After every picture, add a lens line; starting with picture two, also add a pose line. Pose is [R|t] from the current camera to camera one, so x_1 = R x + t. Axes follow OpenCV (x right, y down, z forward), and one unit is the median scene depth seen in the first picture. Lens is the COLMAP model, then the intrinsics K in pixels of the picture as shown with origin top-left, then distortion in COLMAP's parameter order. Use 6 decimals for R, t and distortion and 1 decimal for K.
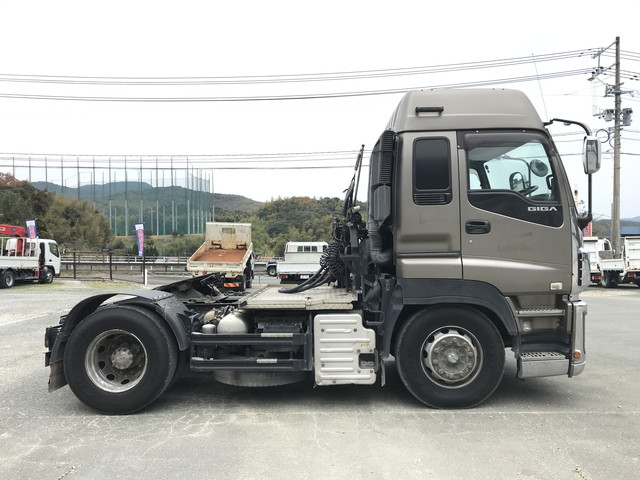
lens RADIAL K [[517.8, 0, 322.0], [0, 517.8, 238.7], [0, 0, 1]] dist [0.032872, -0.011471]
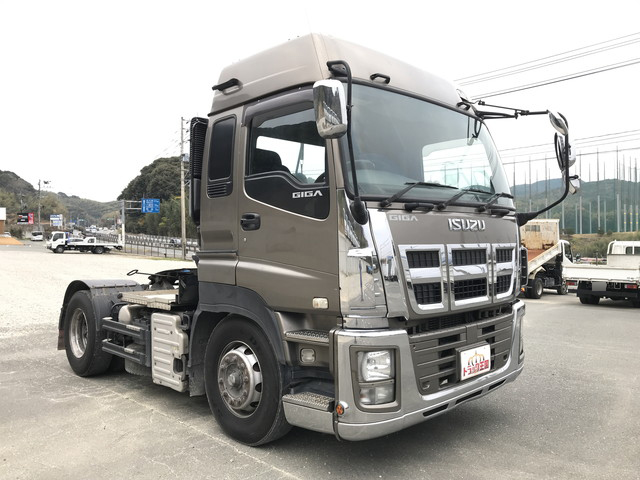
lens RADIAL K [[517.8, 0, 322.0], [0, 517.8, 238.7], [0, 0, 1]] dist [0.032872, -0.011471]
pose [[0.714255, -0.003133, -0.699878, 0.936044], [0.004332, 0.999991, -0.000056, 0.004110], [0.699872, -0.002992, 0.714262, 0.504972]]
